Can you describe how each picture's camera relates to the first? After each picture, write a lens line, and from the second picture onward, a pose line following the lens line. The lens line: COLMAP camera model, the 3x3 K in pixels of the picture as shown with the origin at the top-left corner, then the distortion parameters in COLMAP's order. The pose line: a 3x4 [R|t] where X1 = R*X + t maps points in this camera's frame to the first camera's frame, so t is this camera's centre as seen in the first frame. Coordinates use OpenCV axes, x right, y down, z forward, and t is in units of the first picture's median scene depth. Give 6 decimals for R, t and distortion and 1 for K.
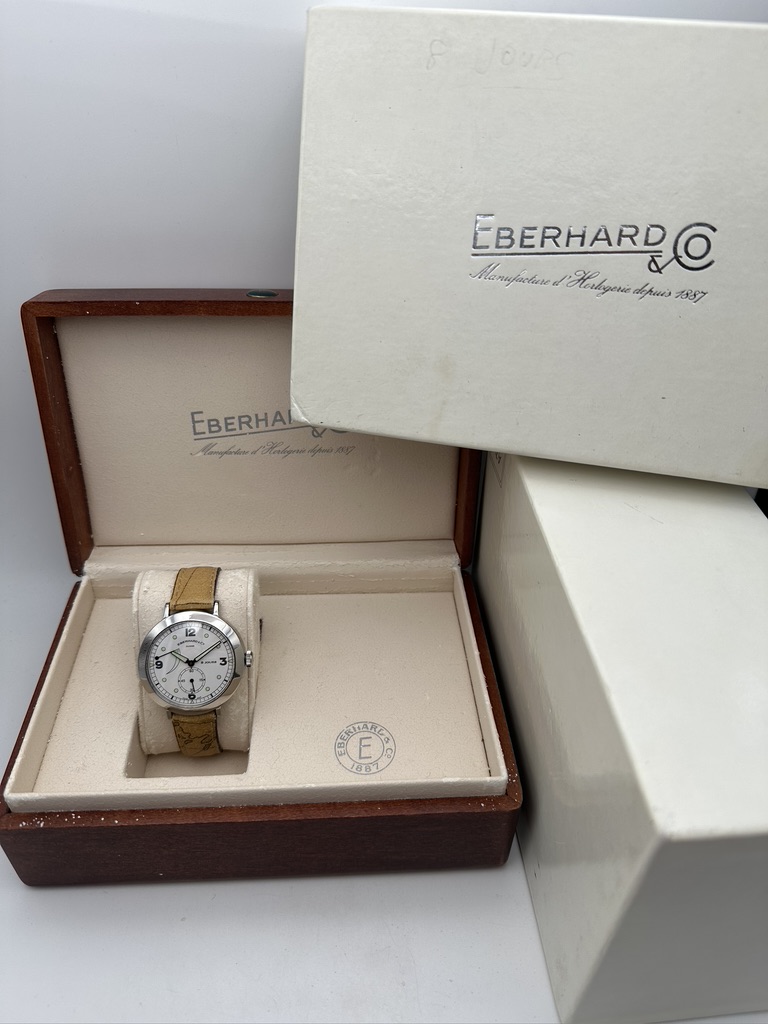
lens RADIAL K [[734.1, 0, 384.0], [0, 734.1, 512.0], [0, 0, 1]] dist [0.191919, -0.428155]
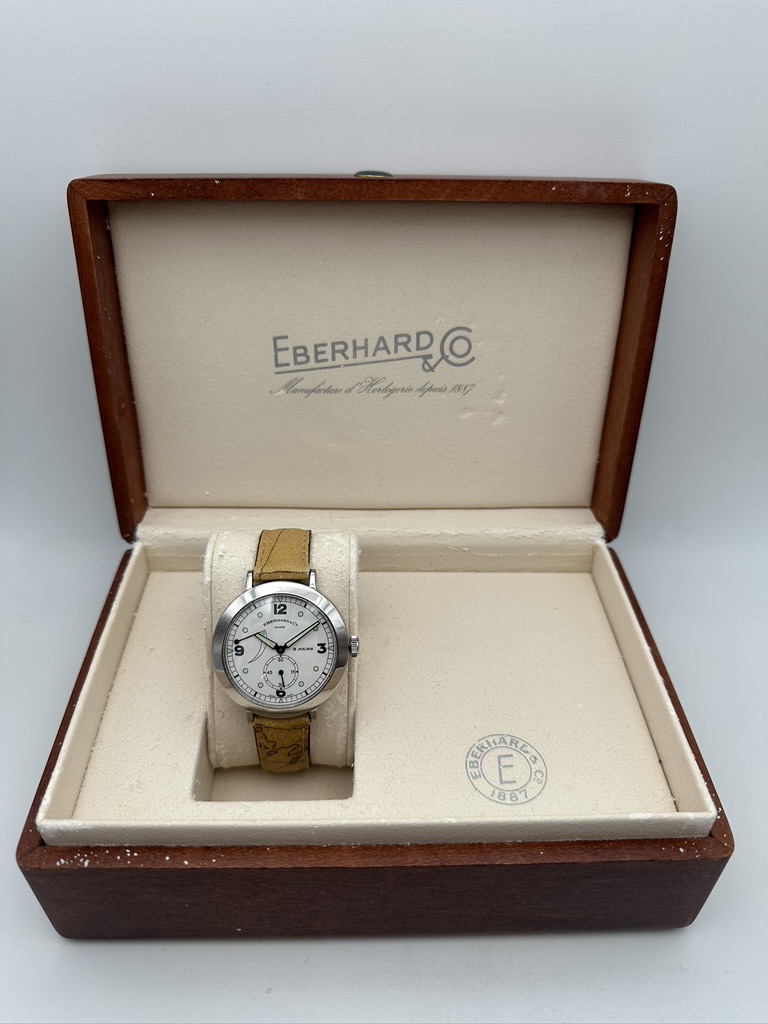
lens RADIAL K [[734.1, 0, 384.0], [0, 734.1, 512.0], [0, 0, 1]] dist [0.191919, -0.428155]
pose [[0.999508, 0.014346, -0.027904, -0.127693], [-0.014640, 0.999839, -0.010348, 0.065139], [0.027751, 0.010752, 0.999557, 0.232514]]
